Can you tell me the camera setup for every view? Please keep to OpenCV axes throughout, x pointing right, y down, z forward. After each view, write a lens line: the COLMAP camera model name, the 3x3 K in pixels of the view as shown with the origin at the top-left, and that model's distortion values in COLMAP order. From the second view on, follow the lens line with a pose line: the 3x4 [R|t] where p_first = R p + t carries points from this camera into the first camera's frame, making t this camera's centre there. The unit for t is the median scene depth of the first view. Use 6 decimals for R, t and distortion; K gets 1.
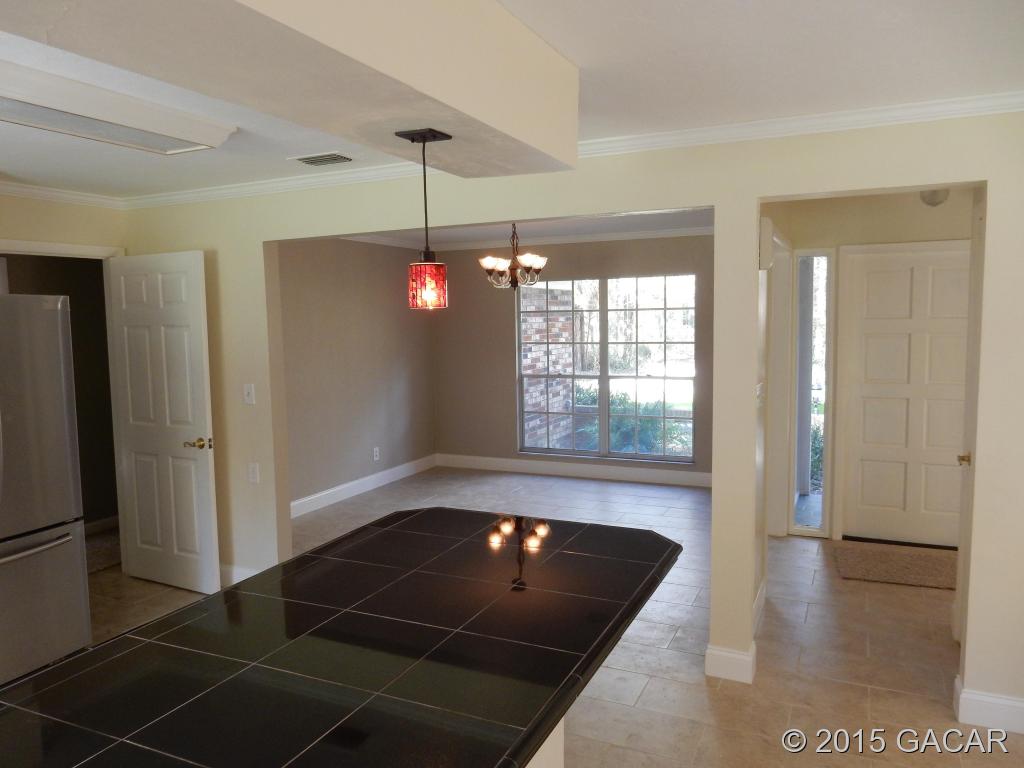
lens RADIAL K [[757.0, 0, 512.0], [0, 757.0, 384.0], [0, 0, 1]] dist [-0.005639, -0.004656]
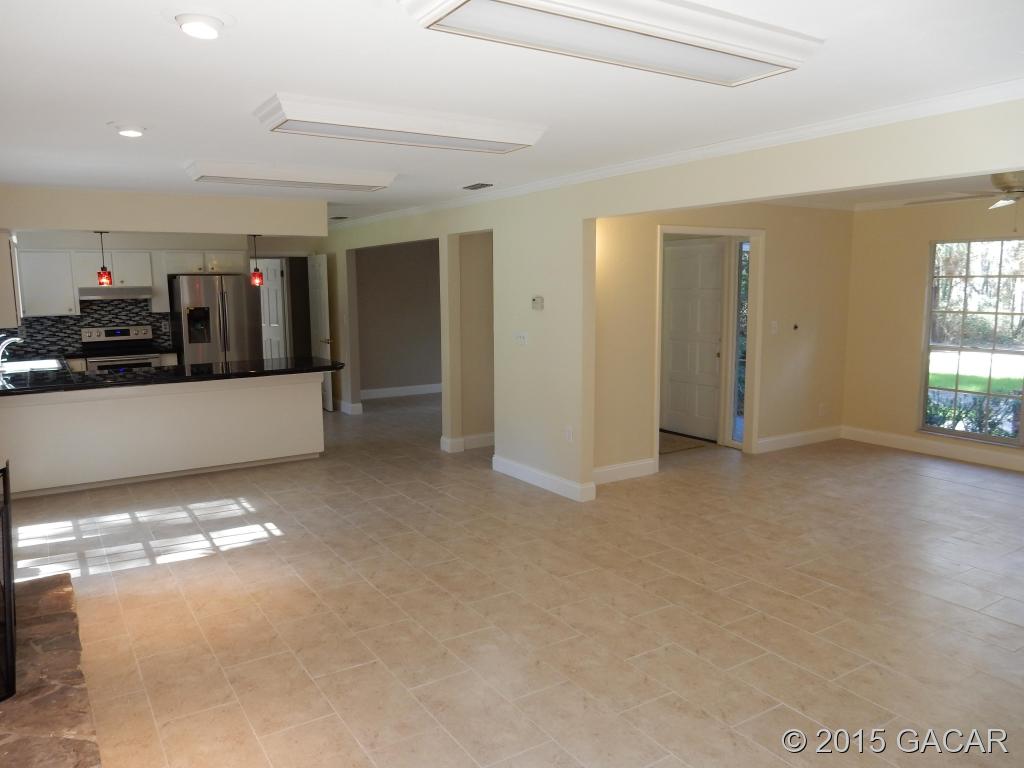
lens RADIAL K [[757.0, 0, 512.0], [0, 757.0, 384.0], [0, 0, 1]] dist [-0.005639, -0.004656]
pose [[0.848225, 0.083559, -0.523003, 0.168026], [-0.057163, 0.996151, 0.066443, 0.003367], [0.526542, -0.026462, 0.849737, -0.083337]]
